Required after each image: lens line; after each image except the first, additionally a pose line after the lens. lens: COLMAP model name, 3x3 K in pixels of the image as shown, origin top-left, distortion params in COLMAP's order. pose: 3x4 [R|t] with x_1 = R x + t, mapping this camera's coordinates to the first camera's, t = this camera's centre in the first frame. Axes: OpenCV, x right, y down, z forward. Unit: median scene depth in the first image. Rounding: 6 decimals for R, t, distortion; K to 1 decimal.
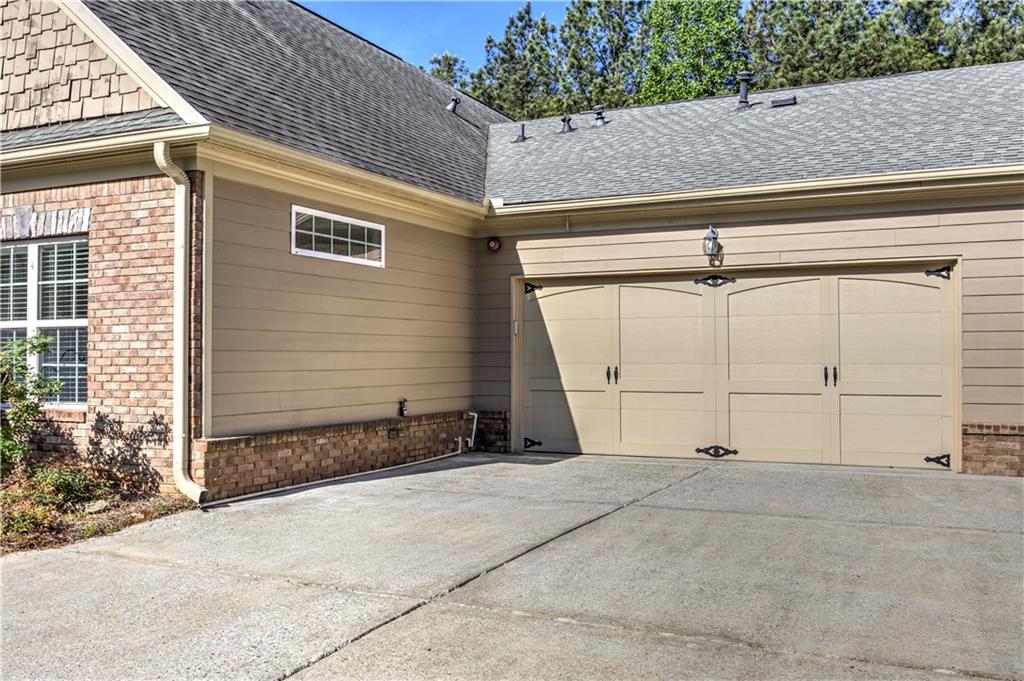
lens RADIAL K [[929.3, 0, 512.0], [0, 929.3, 340.5], [0, 0, 1]] dist [-0.004695, -0.003251]
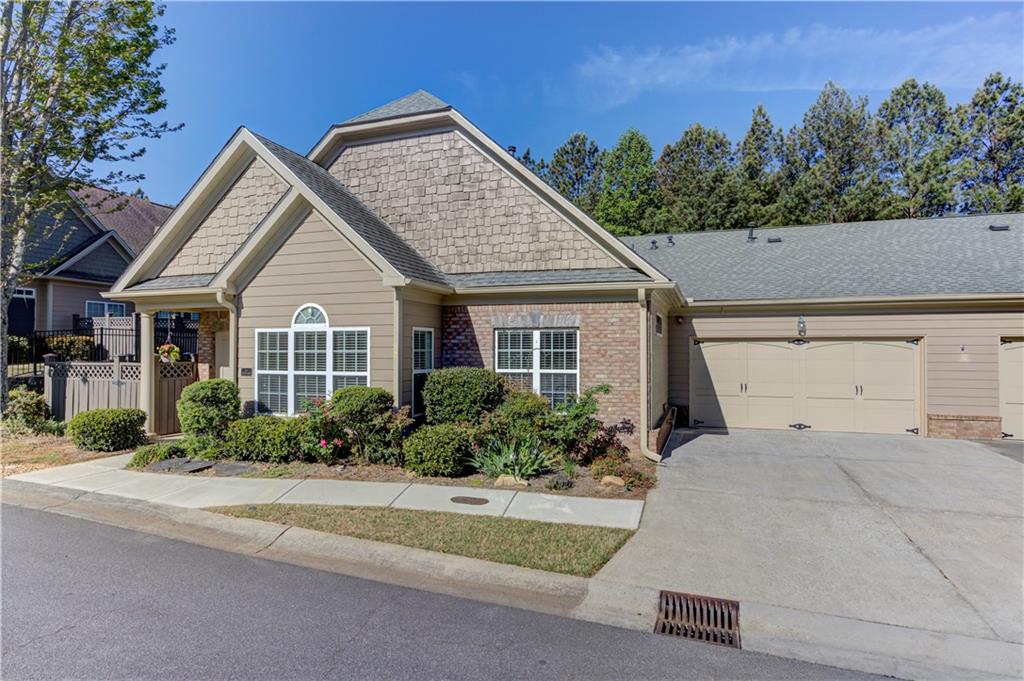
lens RADIAL K [[565.4, 0, 539.5], [0, 565.4, 341.8], [0, 0, 1]] dist [-0.002179, 0.001481]
pose [[0.990712, 0.009042, 0.135673, -0.679440], [-0.009460, 0.999952, 0.002437, -0.083531], [-0.135645, -0.003698, 0.990751, -0.190352]]
